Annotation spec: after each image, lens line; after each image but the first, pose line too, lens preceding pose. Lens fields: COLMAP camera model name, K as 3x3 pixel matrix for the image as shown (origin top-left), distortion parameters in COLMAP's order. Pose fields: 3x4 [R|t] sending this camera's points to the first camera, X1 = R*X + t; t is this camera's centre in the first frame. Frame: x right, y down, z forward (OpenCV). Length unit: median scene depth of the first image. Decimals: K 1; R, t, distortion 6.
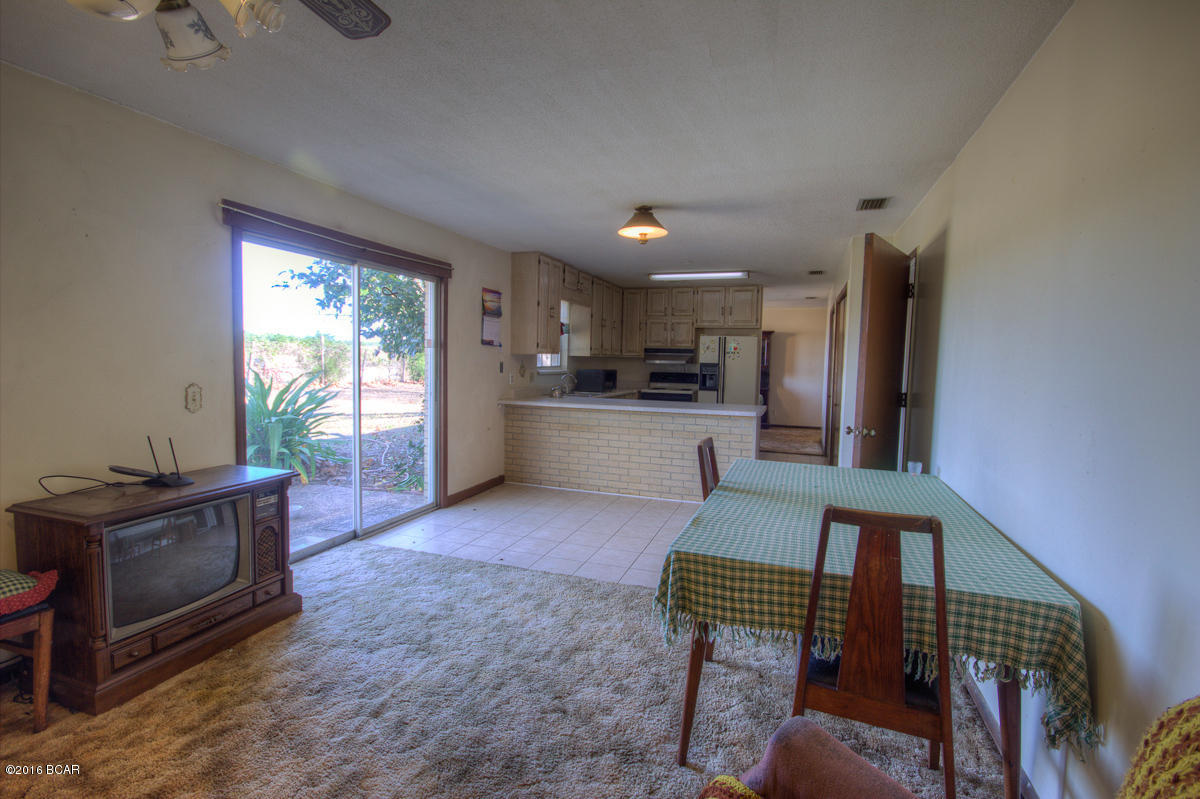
lens RADIAL K [[552.6, 0, 604.8], [0, 552.6, 398.7], [0, 0, 1]] dist [0.001023, 0.000126]
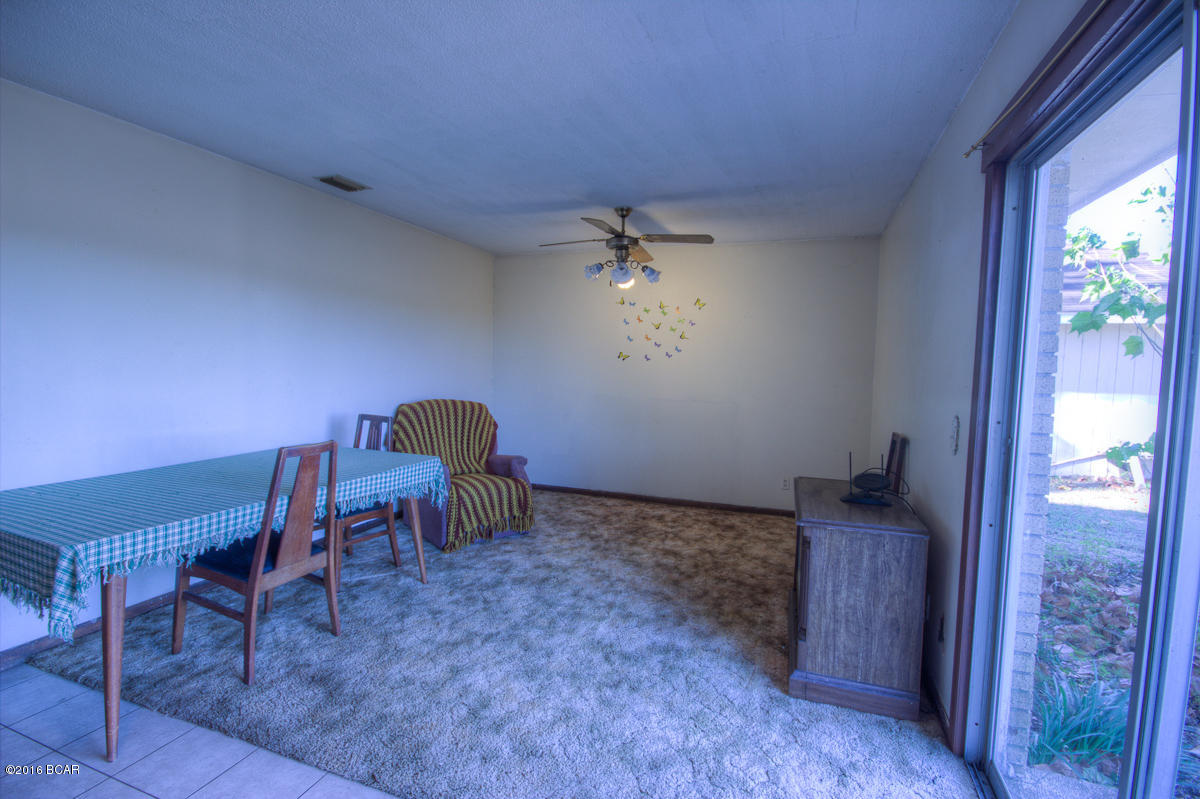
lens RADIAL K [[552.6, 0, 604.8], [0, 552.6, 398.7], [0, 0, 1]] dist [0.001023, 0.000126]
pose [[-0.998871, -0.046813, 0.008047, -0.250405], [-0.045228, 0.989113, 0.140036, -0.119919], [-0.014515, 0.139514, -0.990114, 1.567897]]
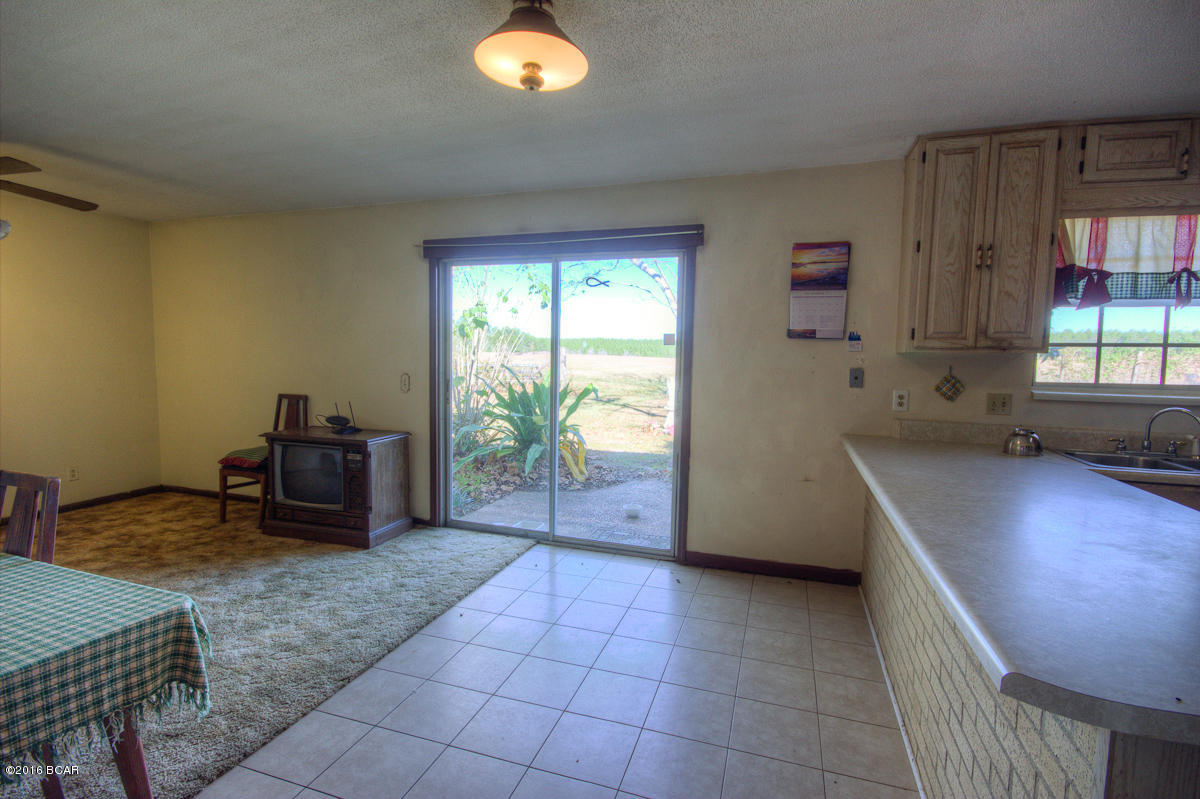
lens RADIAL K [[552.6, 0, 604.8], [0, 552.6, 398.7], [0, 0, 1]] dist [0.001023, 0.000126]
pose [[0.017306, 0.055572, -0.998305, 0.664511], [-0.090505, 0.994442, 0.053788, -0.078562], [0.995746, 0.089421, 0.022239, 1.355521]]
